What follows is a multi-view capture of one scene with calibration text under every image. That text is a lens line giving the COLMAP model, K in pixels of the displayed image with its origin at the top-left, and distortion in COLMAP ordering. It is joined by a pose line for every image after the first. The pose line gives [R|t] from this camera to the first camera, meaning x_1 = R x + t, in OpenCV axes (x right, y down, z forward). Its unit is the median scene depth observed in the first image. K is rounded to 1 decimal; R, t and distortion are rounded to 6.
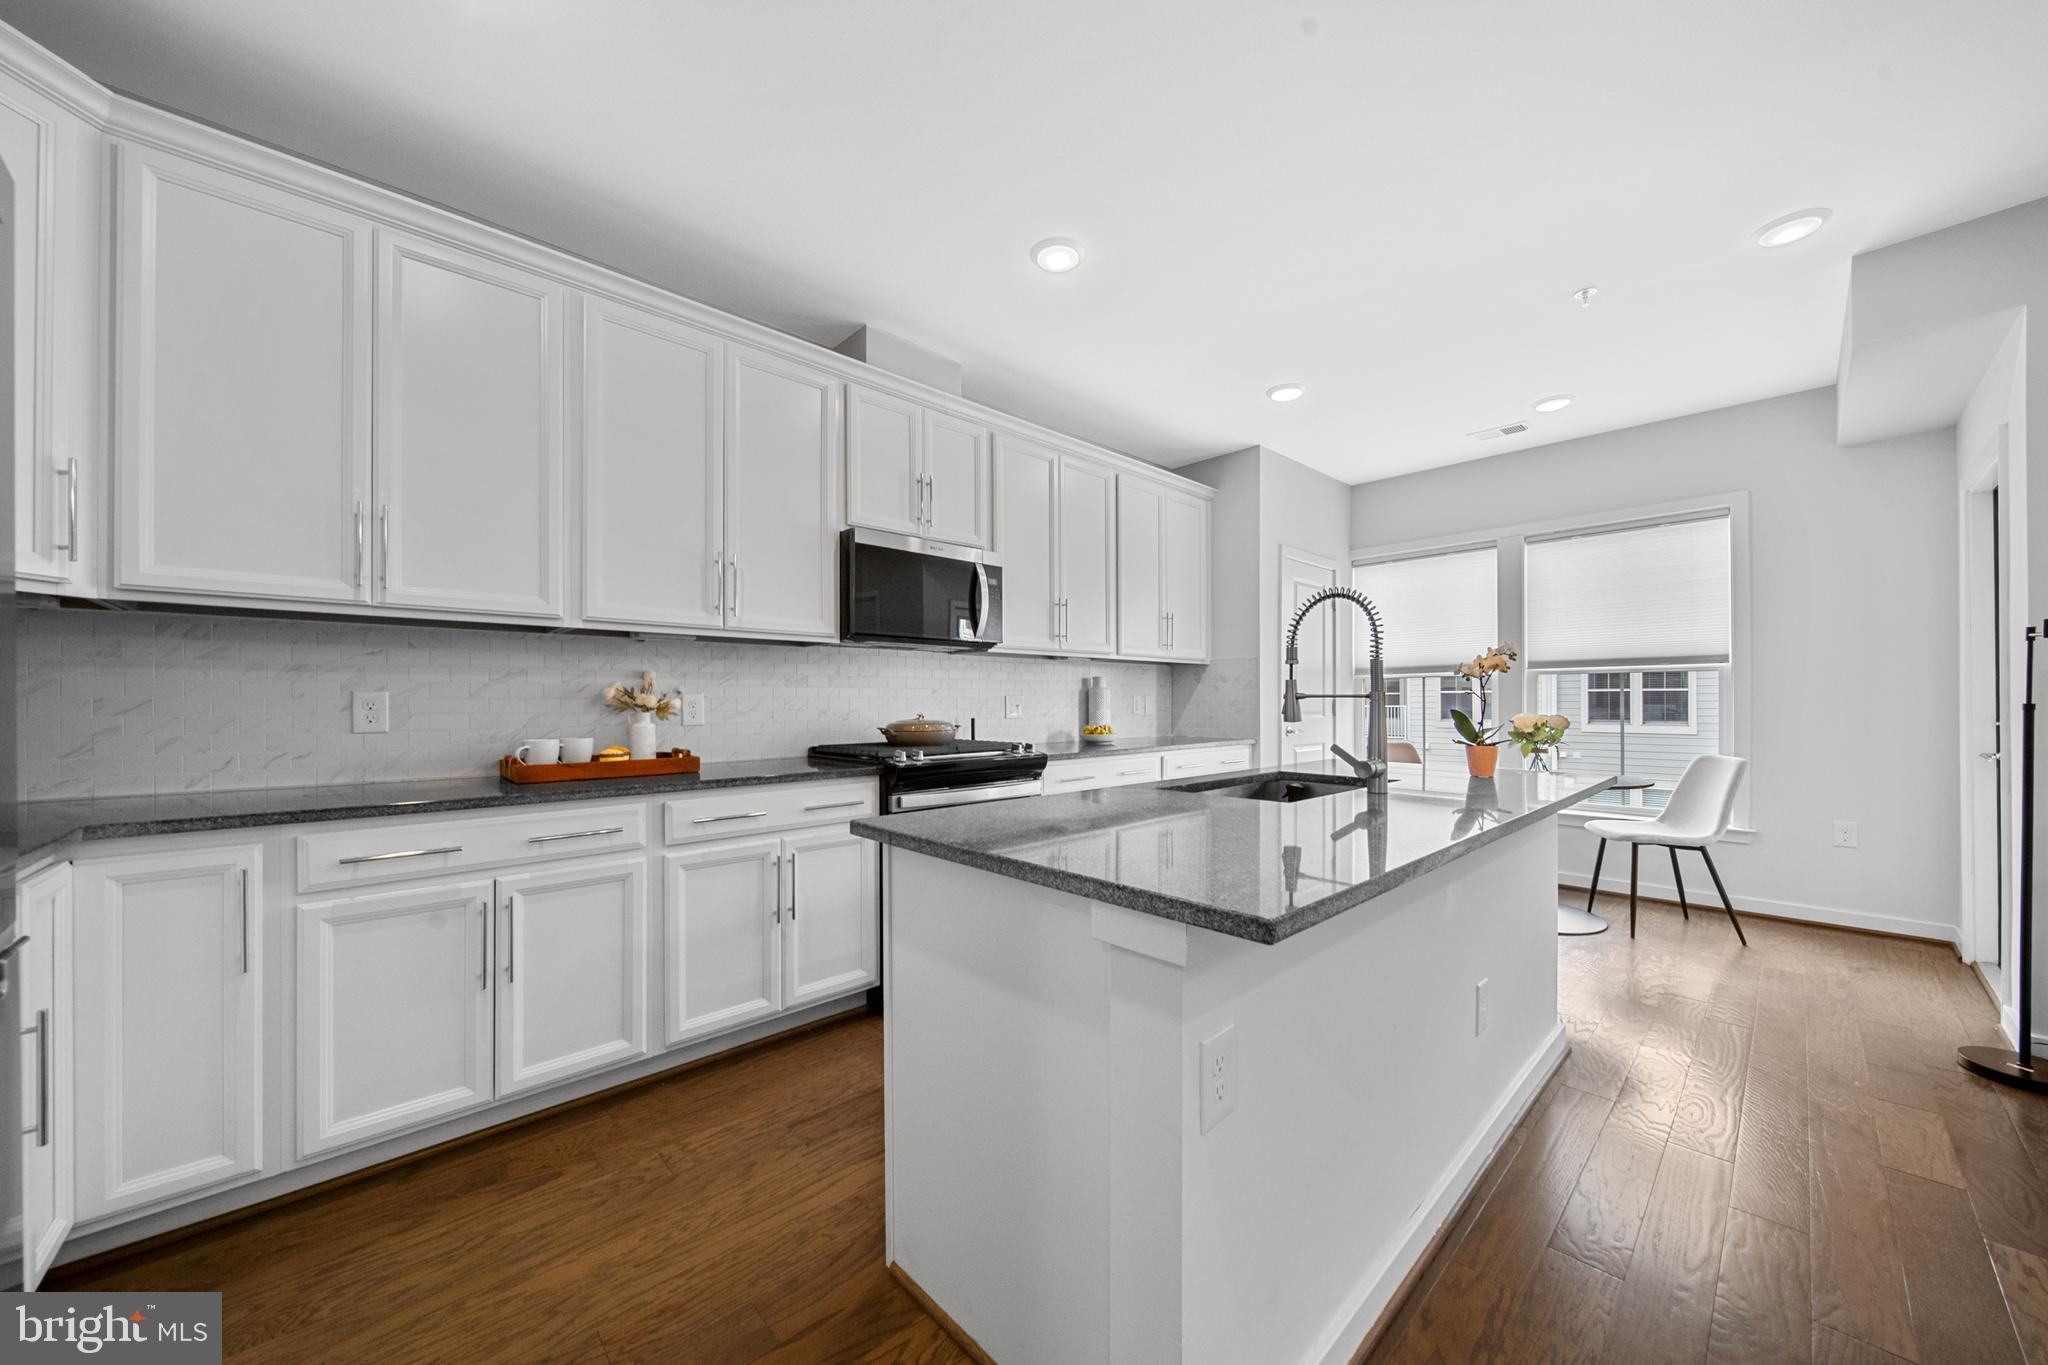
lens RADIAL K [[731.3, 0, 1035.6], [0, 731.3, 696.9], [0, 0, 1]] dist [-0.001820, -0.000310]
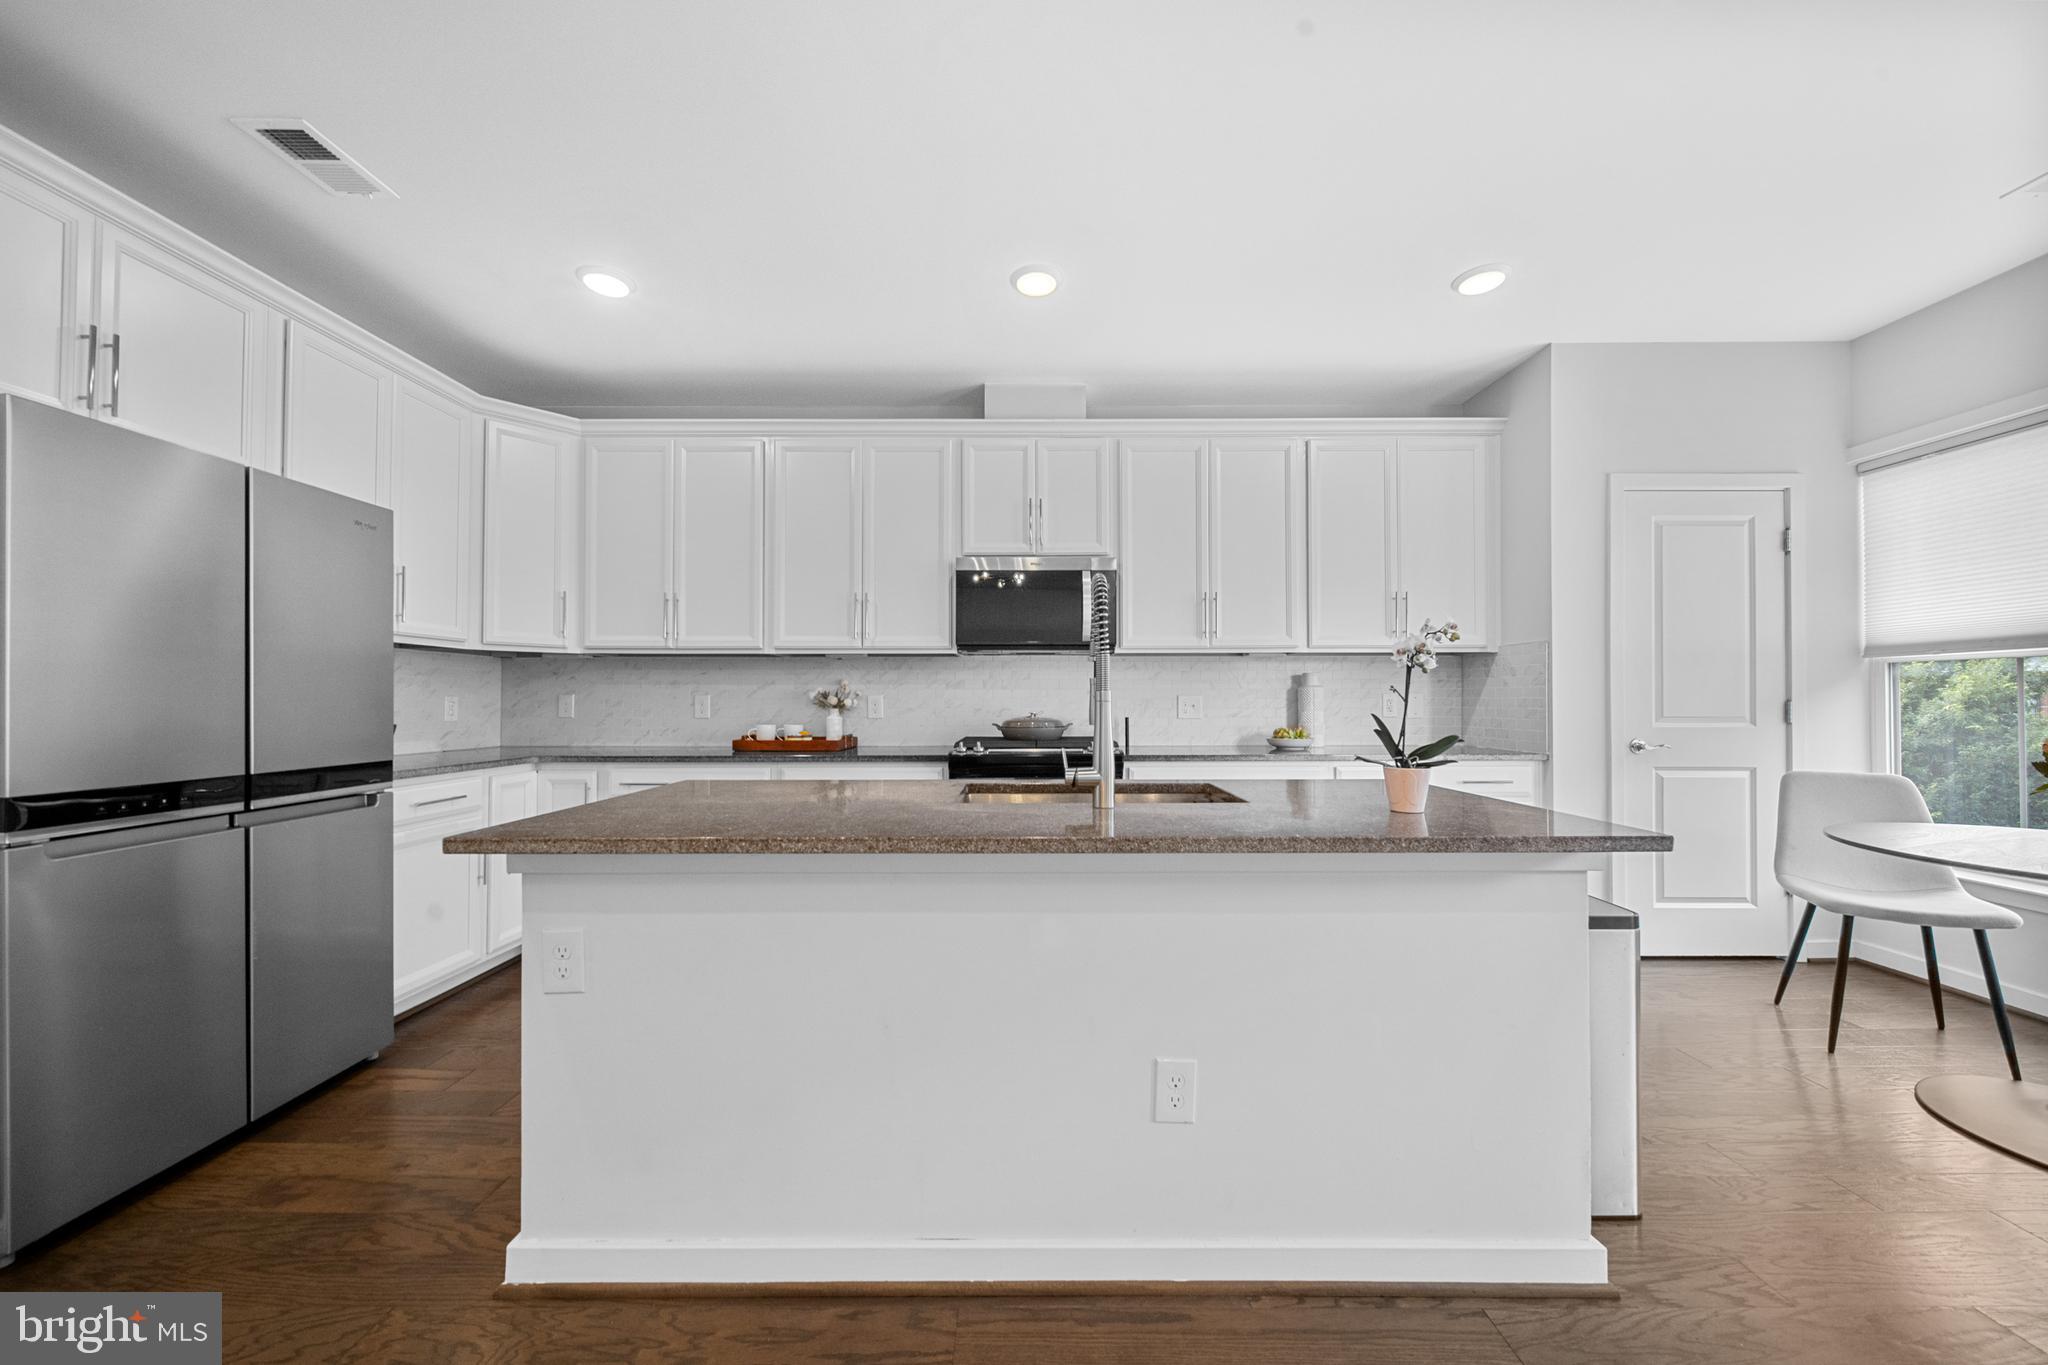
lens RADIAL K [[731.3, 0, 1015.2], [0, 731.3, 688.5], [0, 0, 1]] dist [-0.001820, -0.000310]
pose [[0.719040, -0.009297, -0.694906, 0.653059], [0.003665, 0.999947, -0.009586, -0.002761], [0.694959, 0.004346, 0.719036, 0.192456]]
